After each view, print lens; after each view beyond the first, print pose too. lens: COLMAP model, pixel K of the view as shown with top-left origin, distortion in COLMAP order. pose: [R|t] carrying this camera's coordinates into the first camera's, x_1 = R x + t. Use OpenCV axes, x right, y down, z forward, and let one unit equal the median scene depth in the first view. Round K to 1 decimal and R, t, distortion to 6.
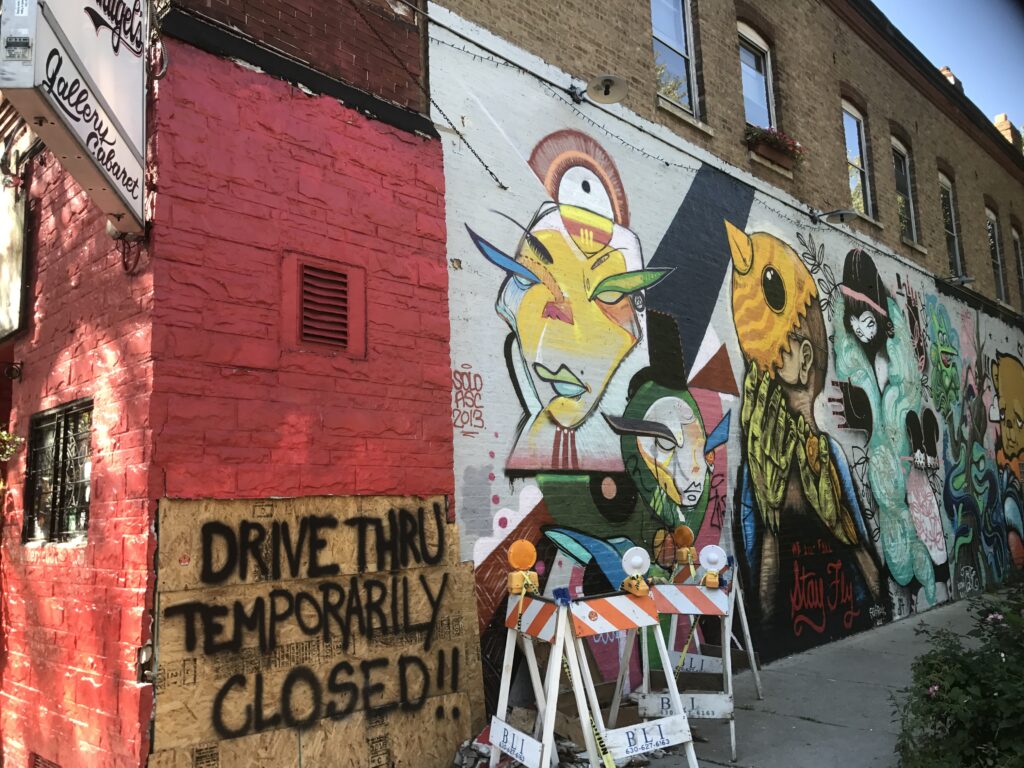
lens RADIAL K [[809.7, 0, 511.8], [0, 809.7, 403.0], [0, 0, 1]] dist [0.029196, -0.007726]
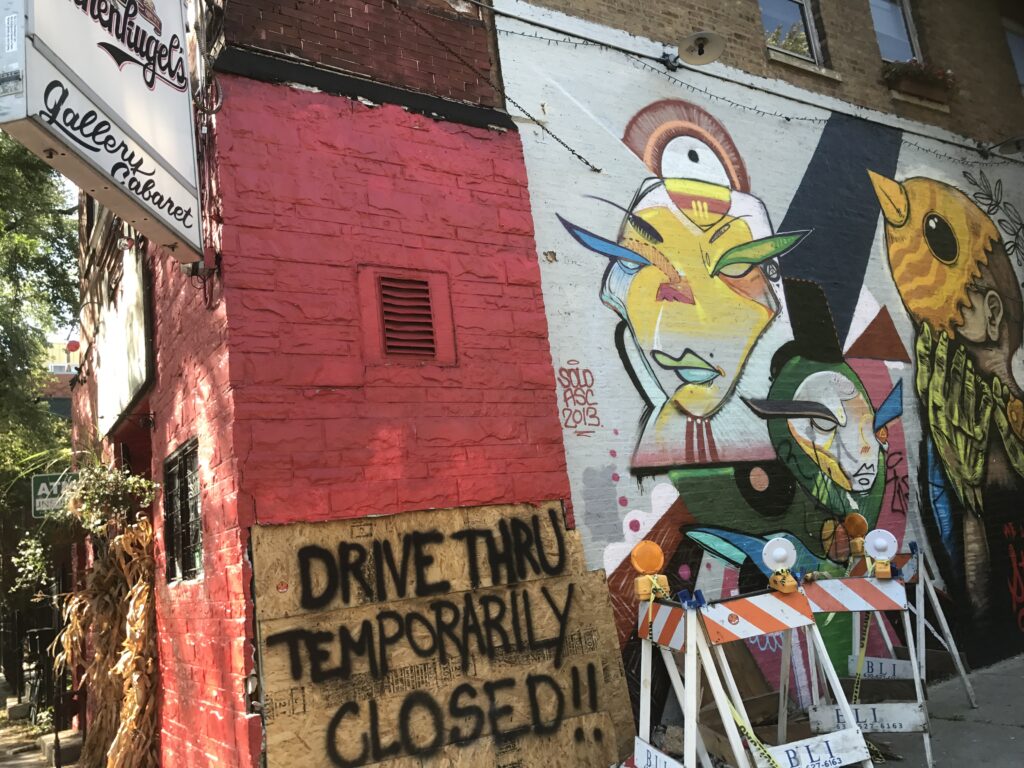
lens RADIAL K [[809.7, 0, 511.8], [0, 809.7, 403.0], [0, 0, 1]] dist [0.029196, -0.007726]
pose [[0.969290, -0.121701, -0.213696, 0.076279], [0.116247, 0.992495, -0.037953, 0.031685], [0.216711, 0.011946, 0.976163, 0.074832]]
